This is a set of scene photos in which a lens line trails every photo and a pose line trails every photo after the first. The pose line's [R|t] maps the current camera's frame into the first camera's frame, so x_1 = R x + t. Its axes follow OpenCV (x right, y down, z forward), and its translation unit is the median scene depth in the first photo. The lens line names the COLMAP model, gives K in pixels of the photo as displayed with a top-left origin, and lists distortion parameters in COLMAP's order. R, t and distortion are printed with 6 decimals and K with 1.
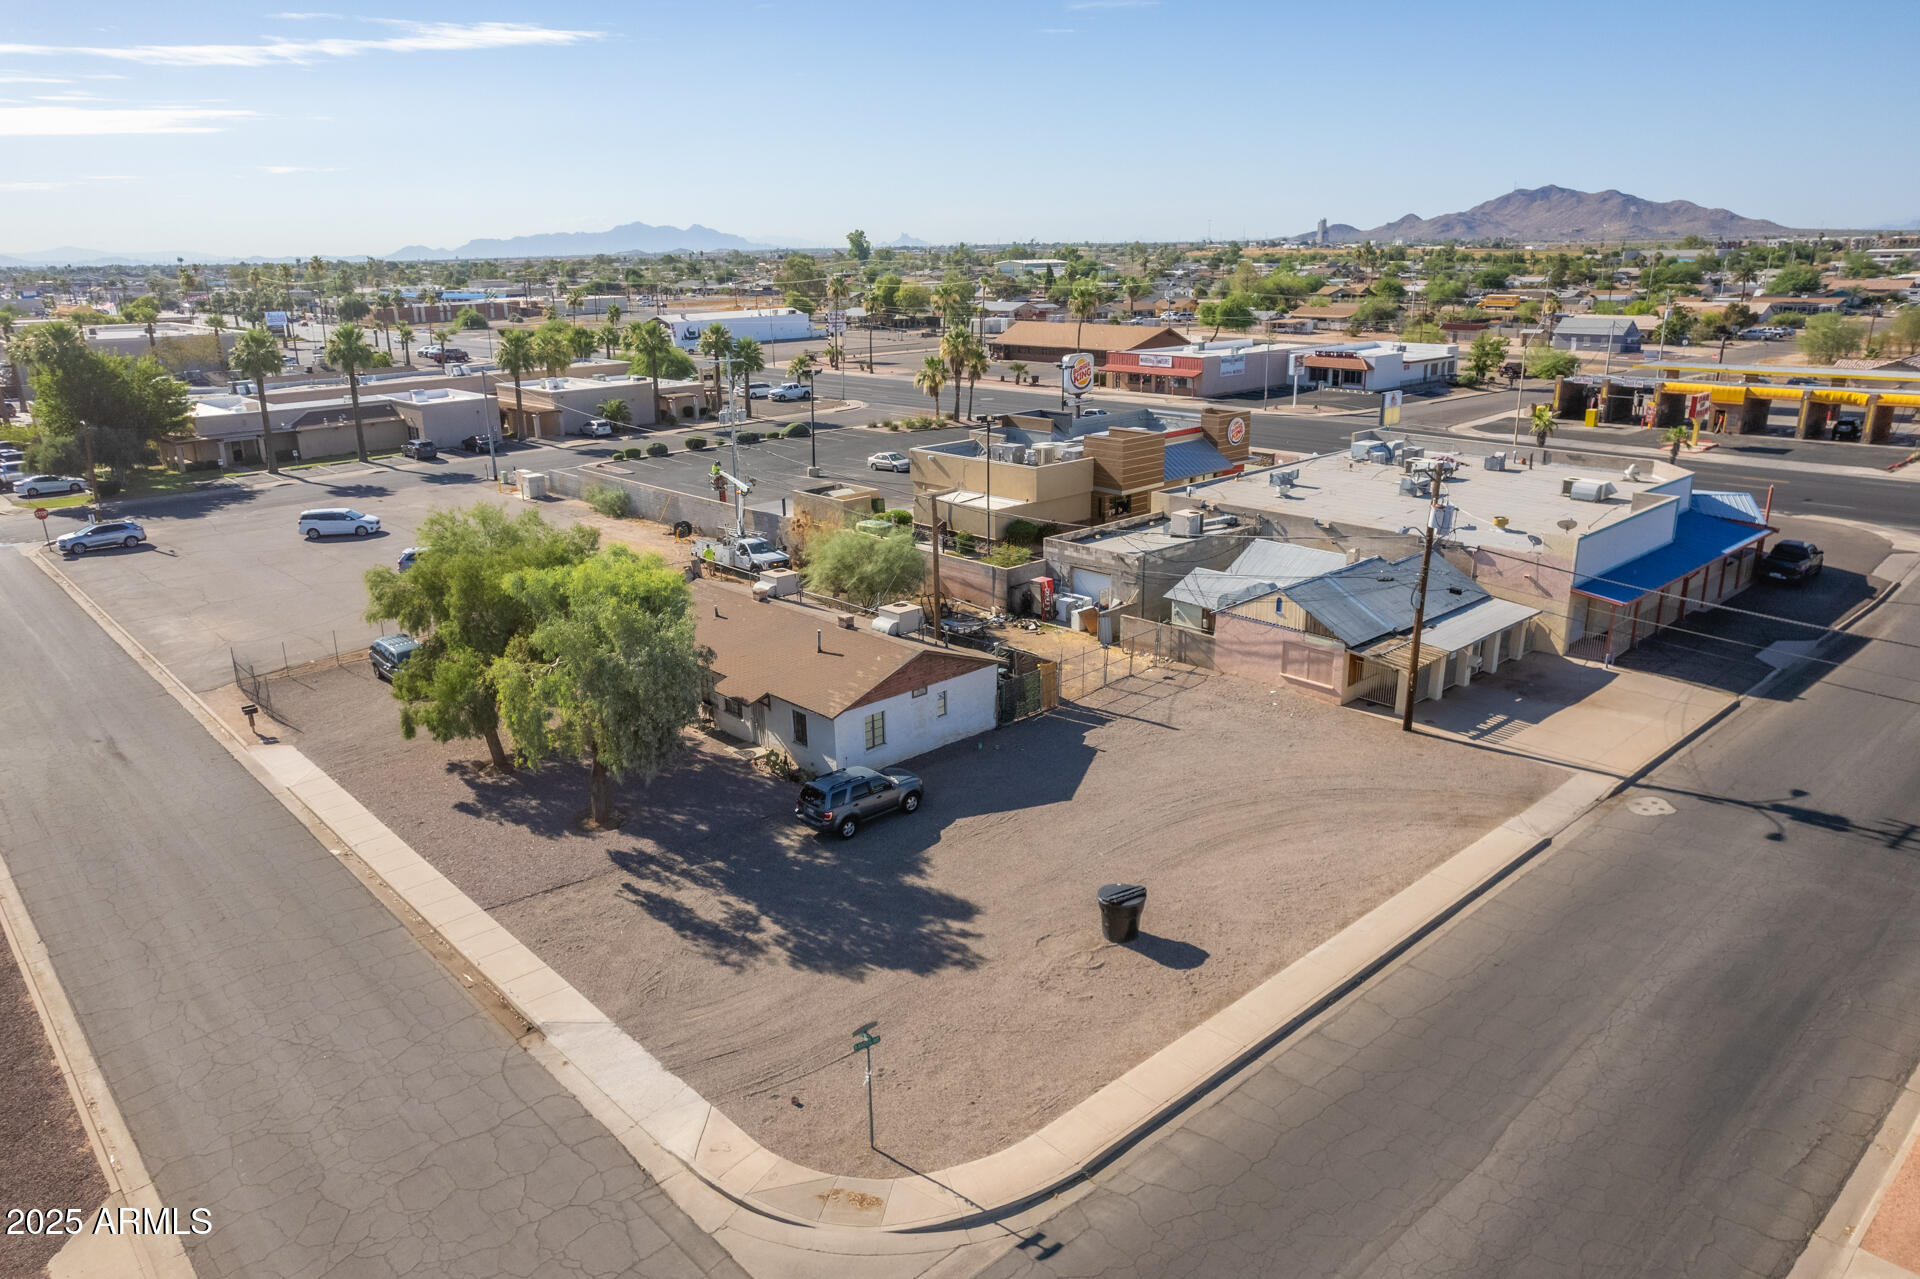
lens RADIAL K [[1294.8, 0, 976.5], [0, 1294.8, 632.1], [0, 0, 1]] dist [-0.066553, 0.064077]
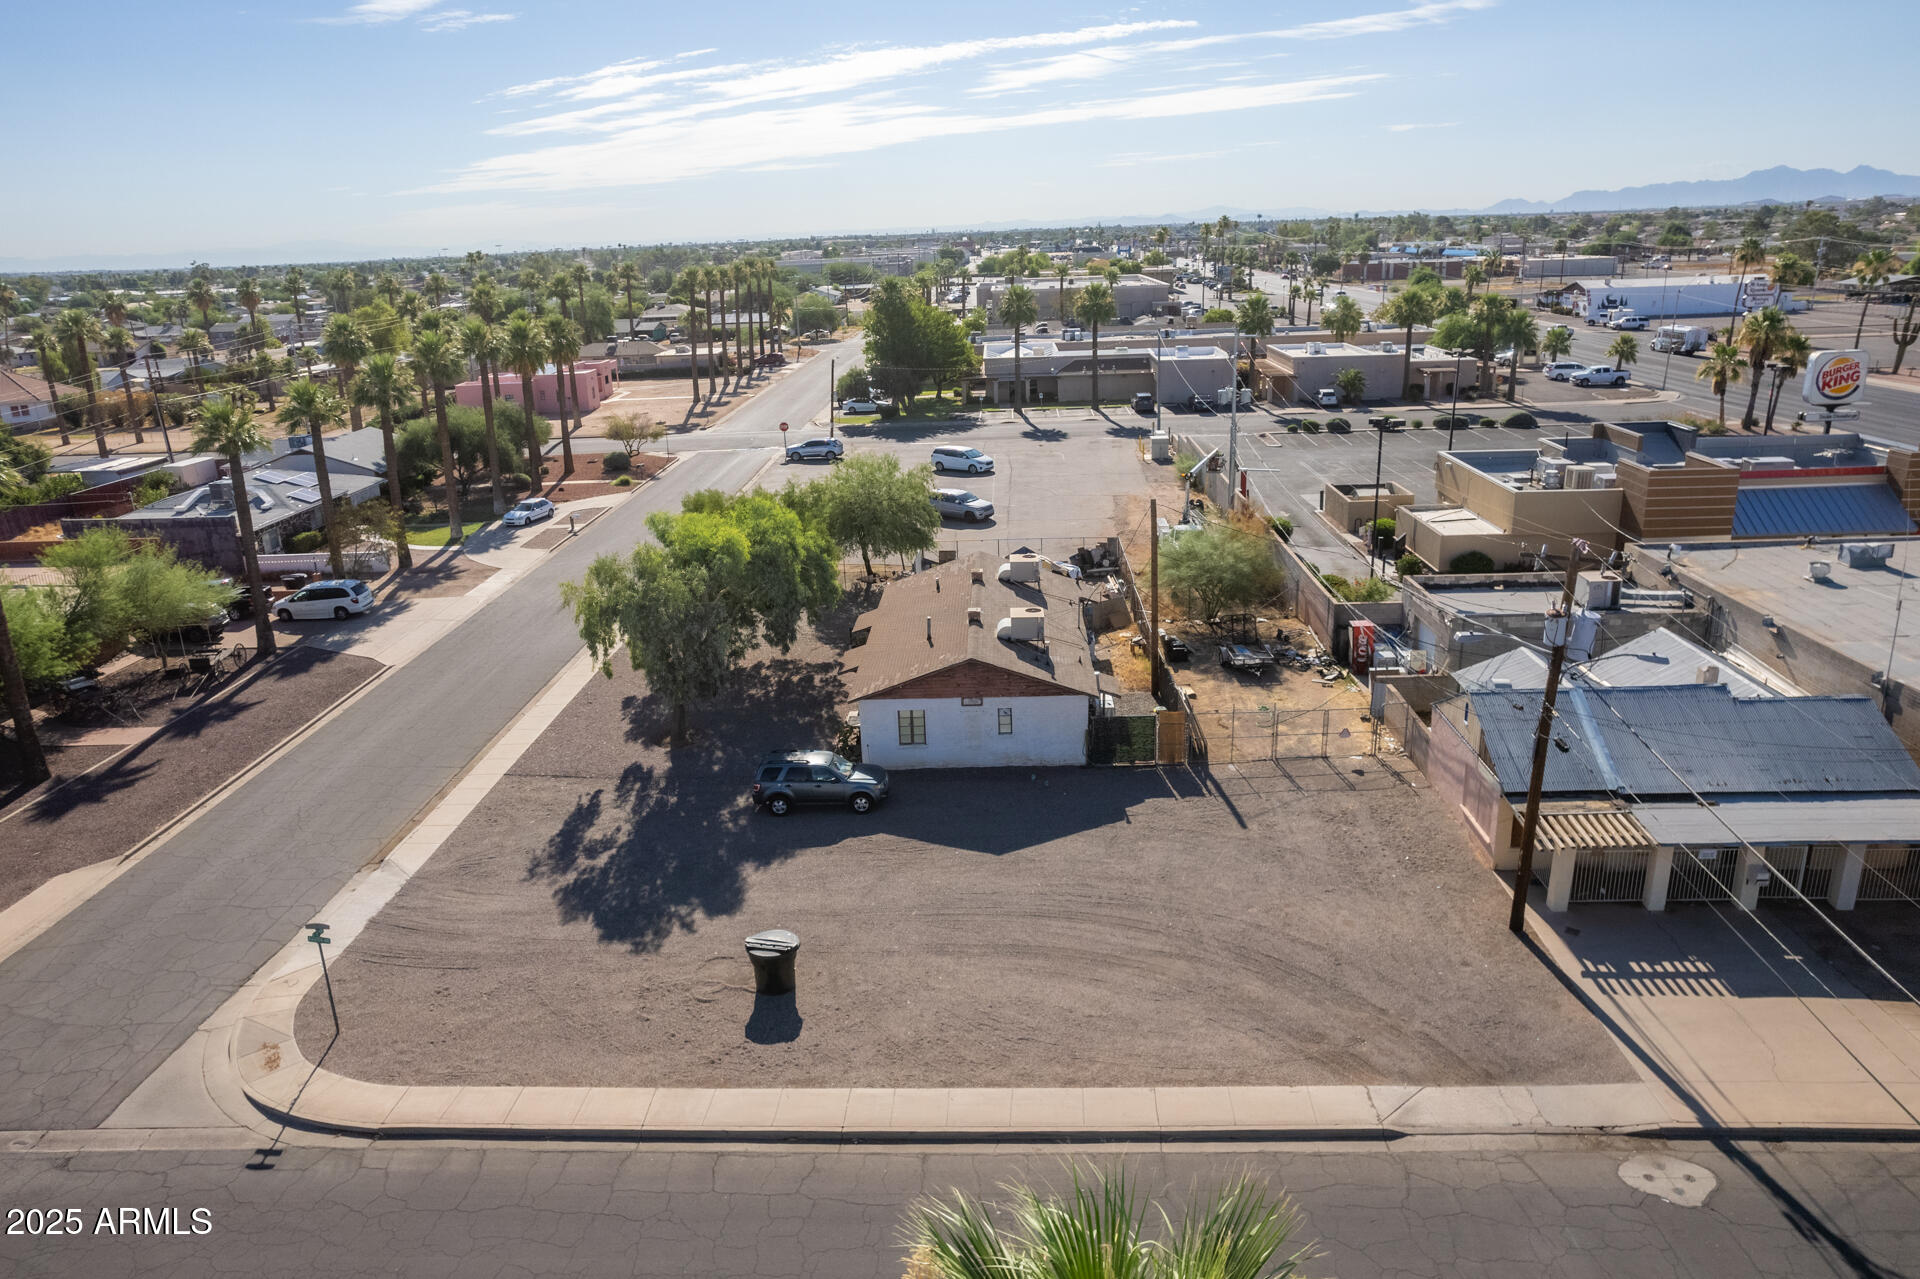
lens RADIAL K [[1294.8, 0, 935.0], [0, 1294.8, 654.5], [0, 0, 1]] dist [-0.066553, 0.064077]
pose [[0.698504, 0.215023, -0.682537, 0.568308], [-0.181117, 0.975856, 0.122075, -0.096708], [0.692307, 0.038349, 0.720583, 0.296134]]
